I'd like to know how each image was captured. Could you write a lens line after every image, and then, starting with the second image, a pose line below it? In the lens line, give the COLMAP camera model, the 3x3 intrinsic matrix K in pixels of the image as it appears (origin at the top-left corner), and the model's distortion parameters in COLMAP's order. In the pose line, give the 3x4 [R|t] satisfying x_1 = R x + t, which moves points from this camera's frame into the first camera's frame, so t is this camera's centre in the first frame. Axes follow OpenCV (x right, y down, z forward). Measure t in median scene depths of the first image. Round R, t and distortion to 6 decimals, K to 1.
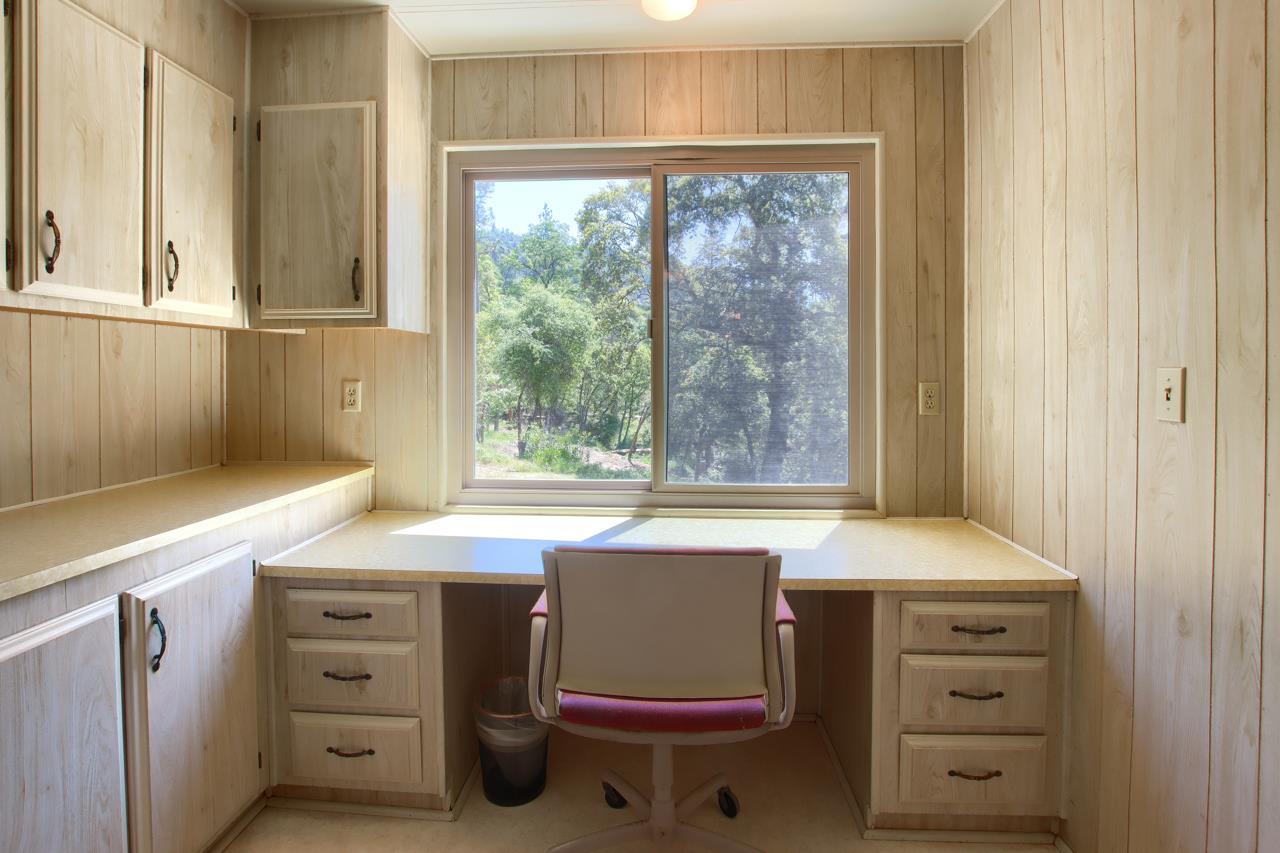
lens RADIAL K [[610.7, 0, 640.0], [0, 610.7, 384.0], [0, 0, 1]] dist [-0.027831, 0.000780]
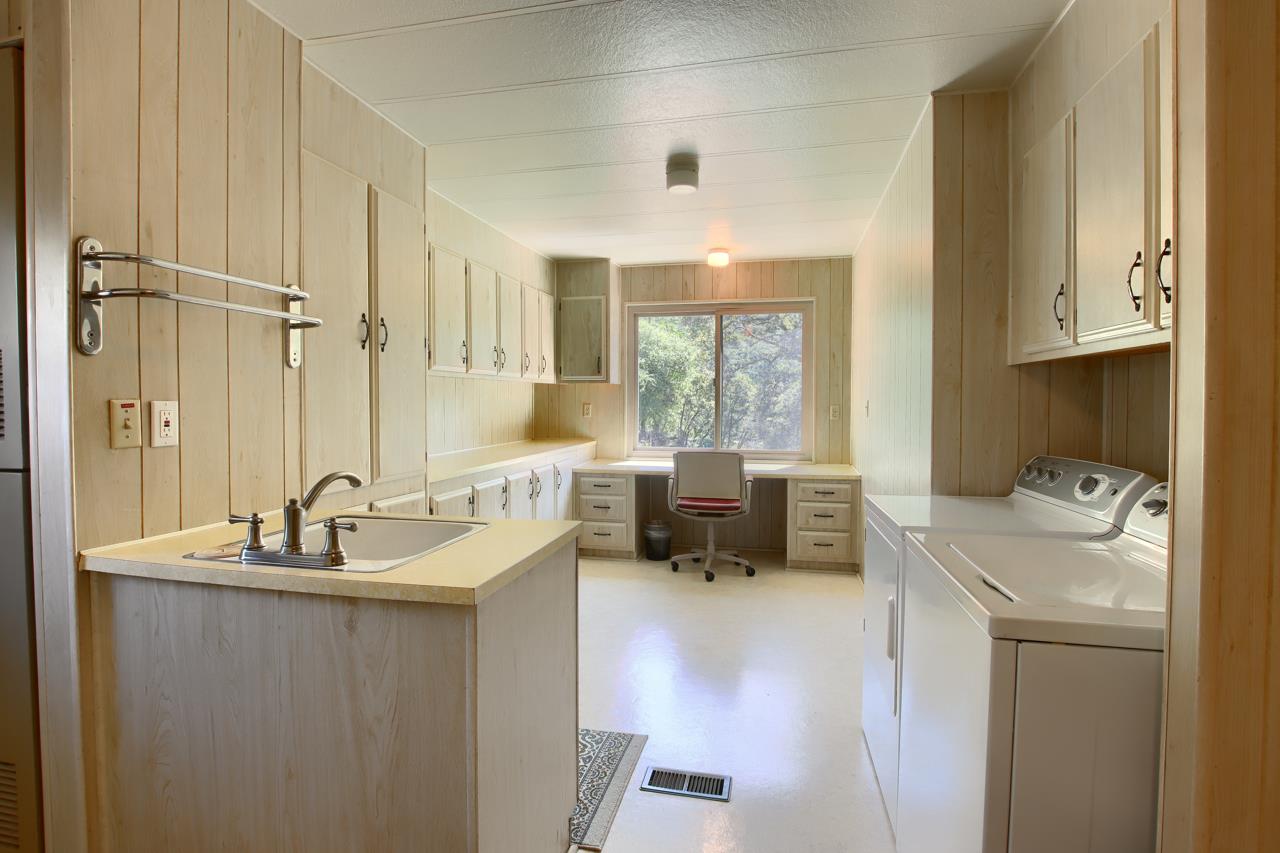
lens RADIAL K [[629.6, 0, 640.9], [0, 629.6, 417.0], [0, 0, 1]] dist [-0.027197, 0.001095]
pose [[0.987144, 0.006814, -0.159690, 0.145298], [-0.005169, 0.999929, 0.010714, 0.021183], [0.159752, -0.009750, 0.987109, -1.634956]]
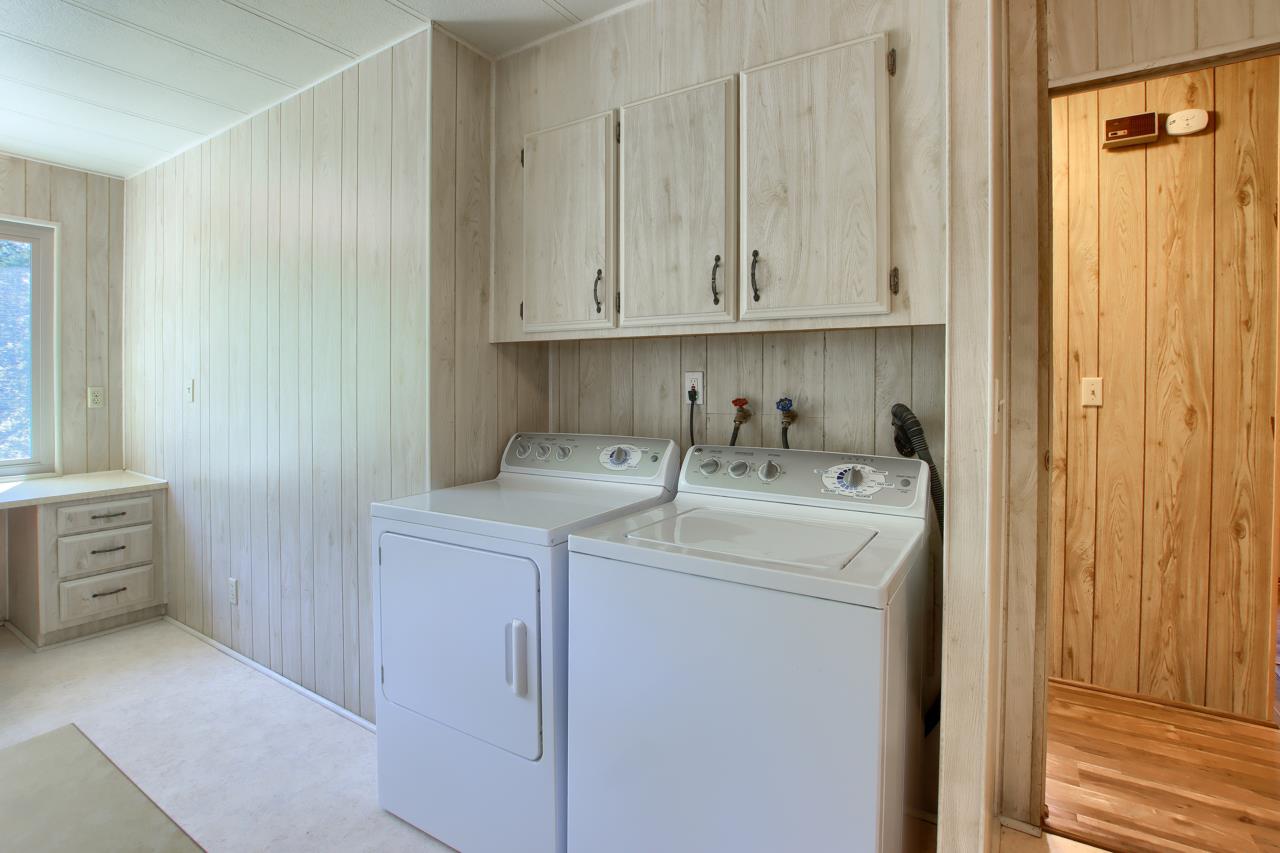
lens RADIAL K [[610.7, 0, 640.0], [0, 610.7, 384.0], [0, 0, 1]] dist [-0.027831, 0.000780]
pose [[0.490669, -0.001883, 0.871344, -0.208447], [0.011904, 0.999919, -0.004543, 0.015139], [-0.871264, 0.012602, 0.490652, -1.125508]]
